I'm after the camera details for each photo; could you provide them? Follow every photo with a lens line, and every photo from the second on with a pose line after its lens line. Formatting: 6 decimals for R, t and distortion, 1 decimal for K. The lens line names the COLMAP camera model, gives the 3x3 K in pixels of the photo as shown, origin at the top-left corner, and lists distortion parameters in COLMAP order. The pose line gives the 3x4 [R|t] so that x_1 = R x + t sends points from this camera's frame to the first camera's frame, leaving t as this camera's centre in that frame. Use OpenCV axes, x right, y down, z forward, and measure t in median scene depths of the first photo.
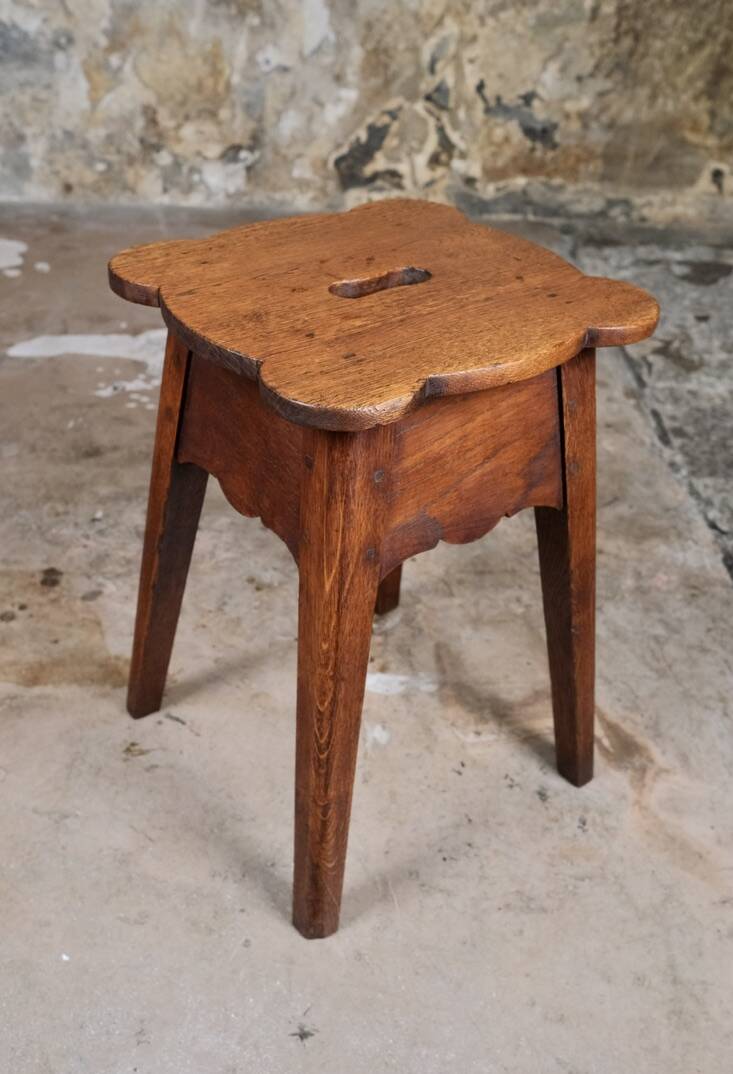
lens RADIAL K [[1058.6, 0, 343.0], [0, 1058.6, 575.1], [0, 0, 1]] dist [-0.008550, 0.000000]
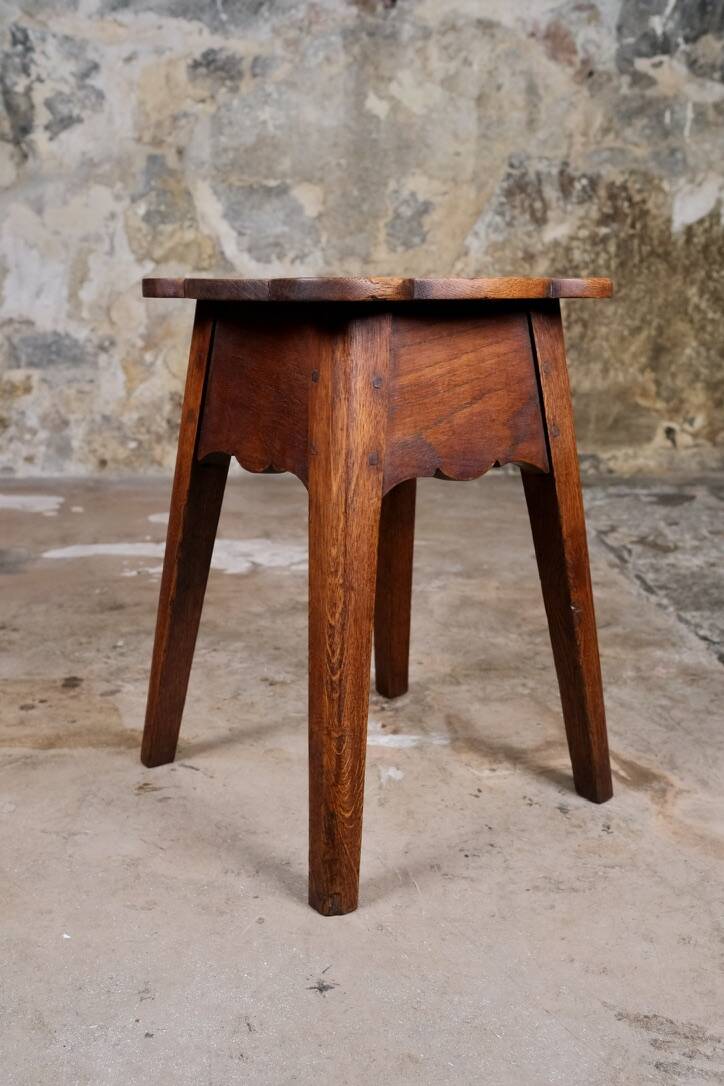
lens RADIAL K [[1024.7, 0, 348.1], [0, 1024.7, 544.6], [0, 0, 1]] dist [-0.003349, 0.000000]
pose [[0.999424, -0.033859, 0.002298, -0.002457], [0.032215, 0.925239, -0.378014, 0.217962], [0.010673, 0.377870, 0.925797, 0.018904]]
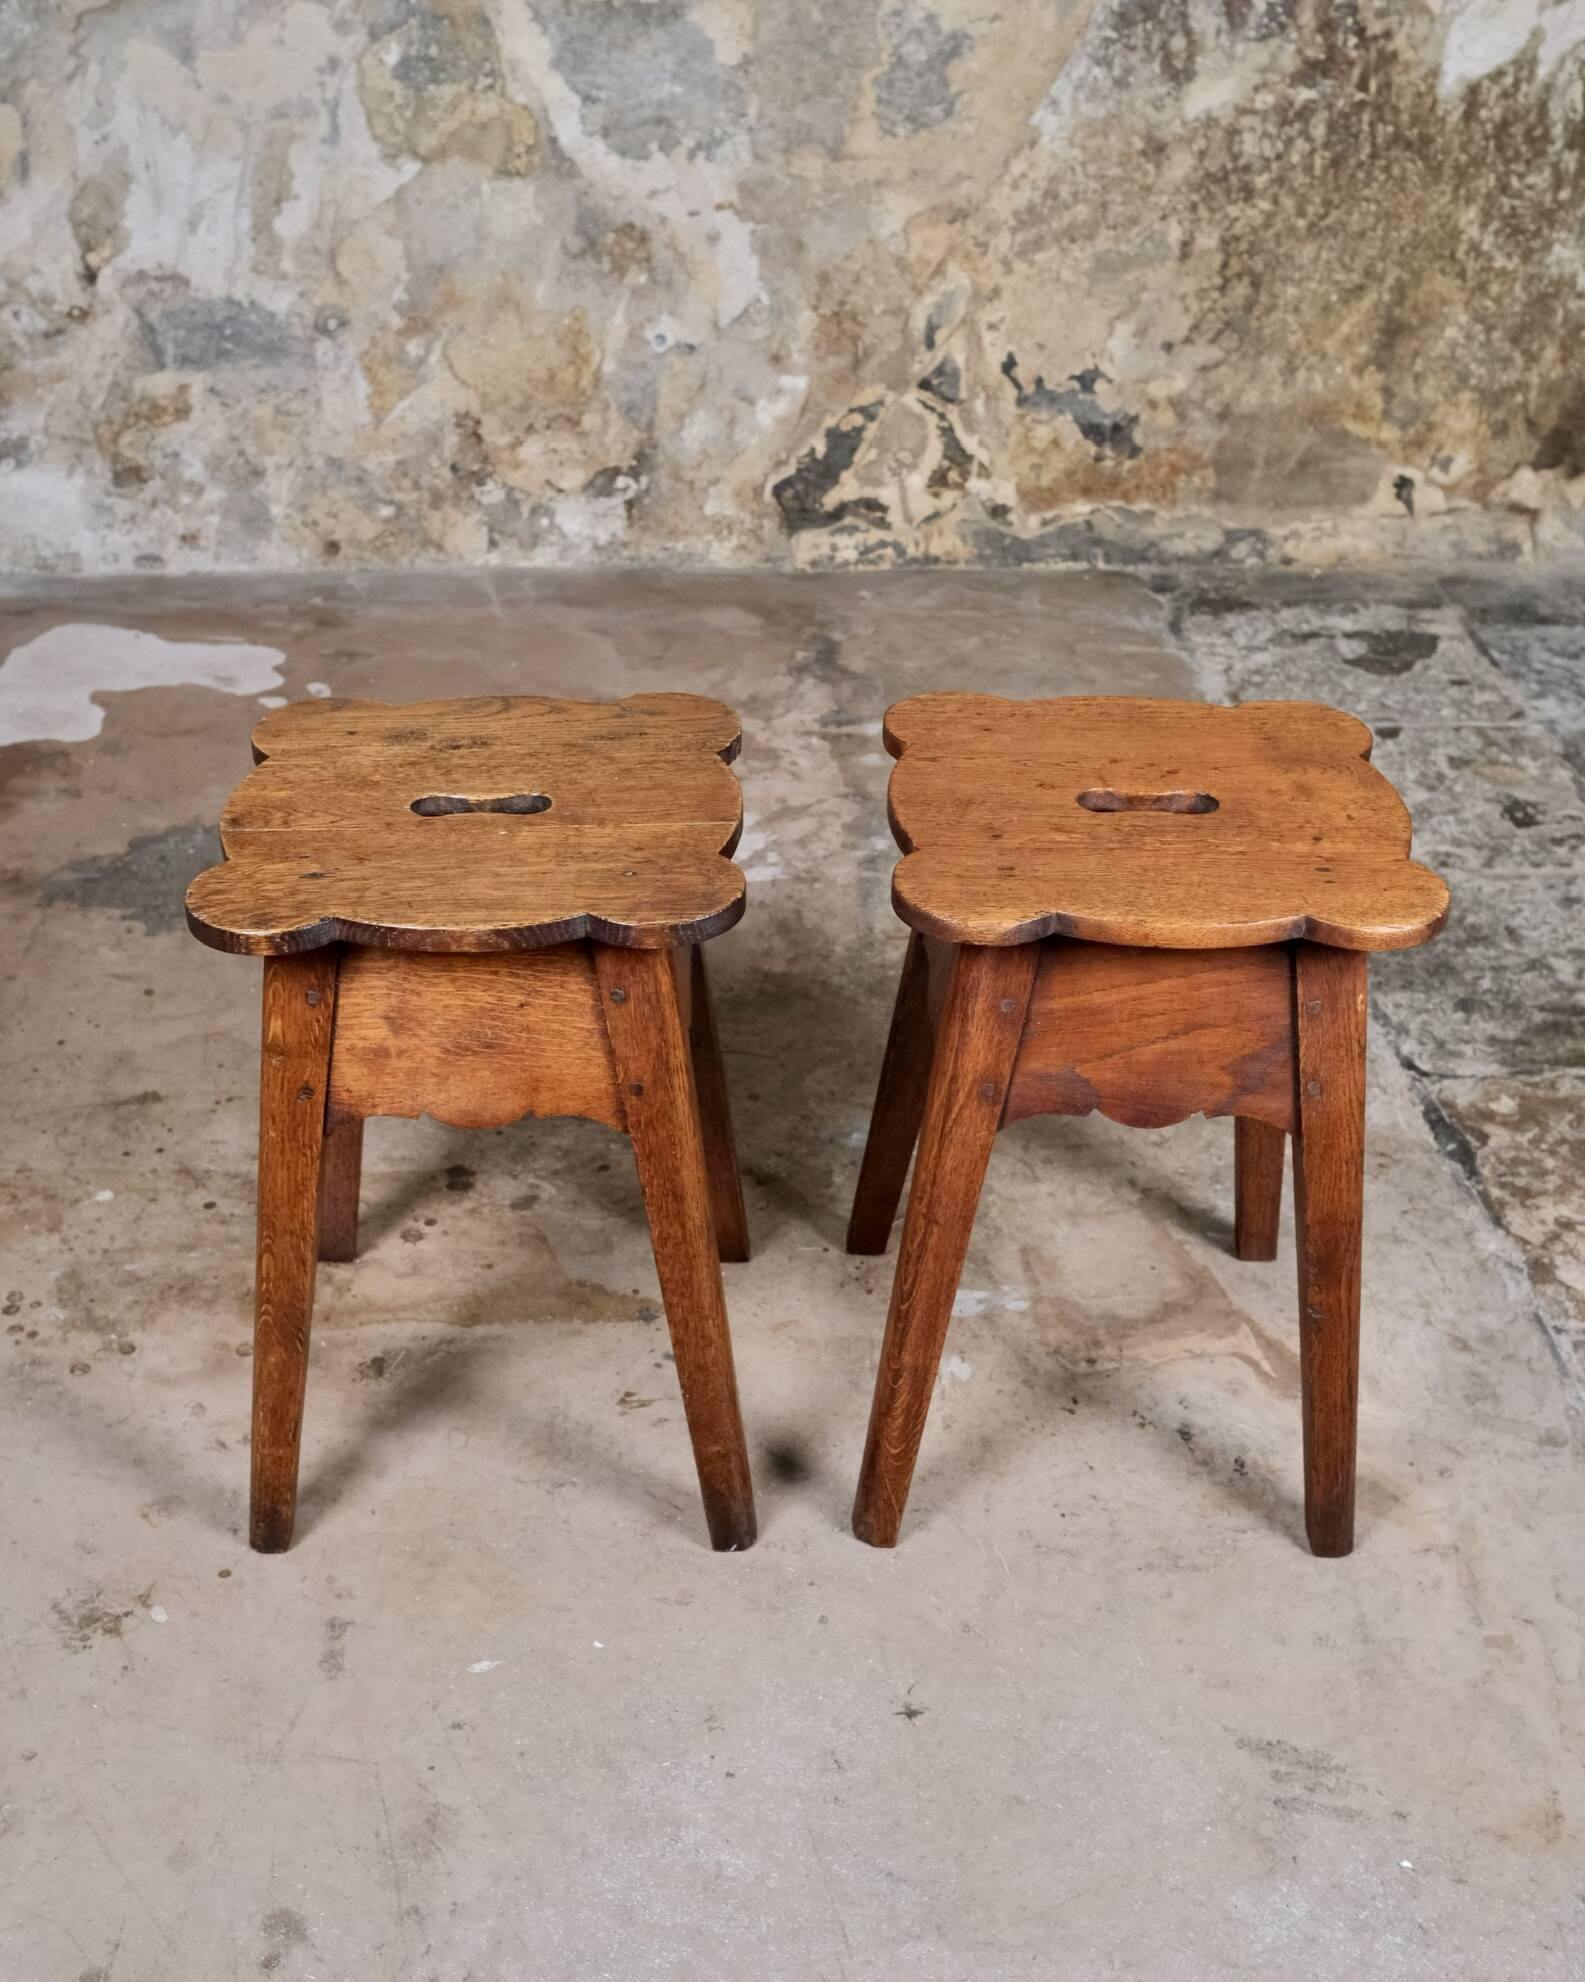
lens RADIAL K [[2297.3, 0, 723.9], [0, 2297.3, 958.4], [0, 0, 1]] dist [-0.005255, 0.000000]
pose [[0.999097, -0.041365, 0.009729, -0.091360], [0.042153, 0.993695, -0.103888, 0.018598], [-0.005371, 0.104204, 0.994541, -0.427517]]
